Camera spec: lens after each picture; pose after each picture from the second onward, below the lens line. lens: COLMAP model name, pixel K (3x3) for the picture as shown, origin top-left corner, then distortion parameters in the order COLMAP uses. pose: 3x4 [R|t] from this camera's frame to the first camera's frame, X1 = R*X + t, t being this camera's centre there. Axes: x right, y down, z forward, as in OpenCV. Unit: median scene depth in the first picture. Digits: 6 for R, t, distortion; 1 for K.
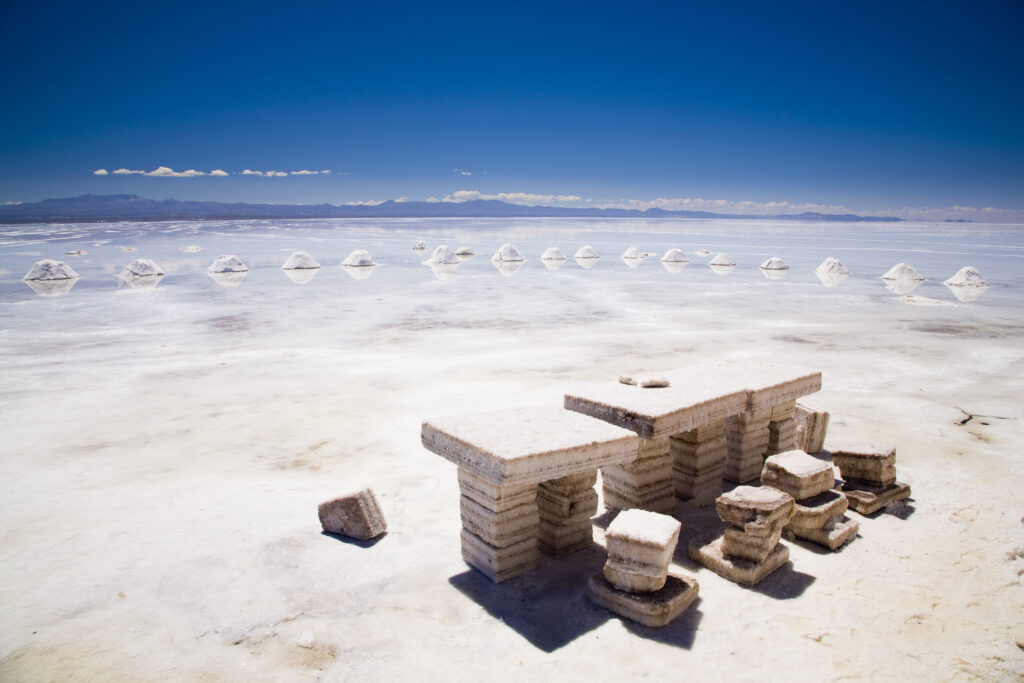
lens RADIAL K [[682.0, 0, 512.0], [0, 682.0, 341.5], [0, 0, 1]] dist [-0.120927, 0.058646]
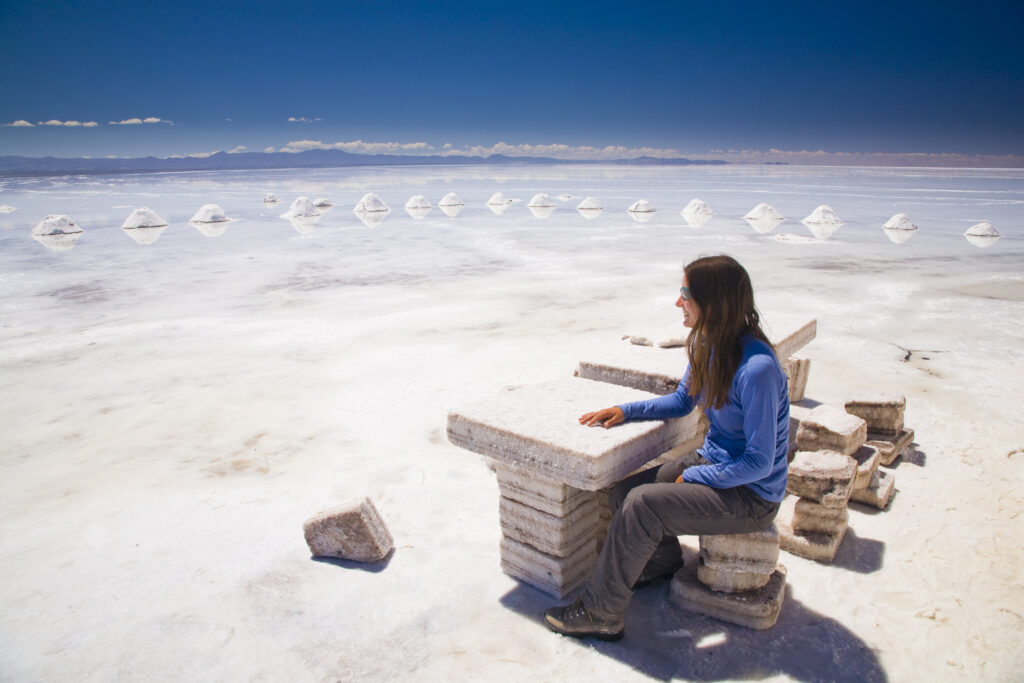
lens RADIAL K [[682.0, 0, 512.0], [0, 682.0, 341.5], [0, 0, 1]] dist [-0.120927, 0.058646]
pose [[0.975748, -0.063282, 0.209551, -0.147181], [0.047470, 0.995692, 0.079653, -0.016432], [-0.213689, -0.067774, 0.974548, 0.142687]]
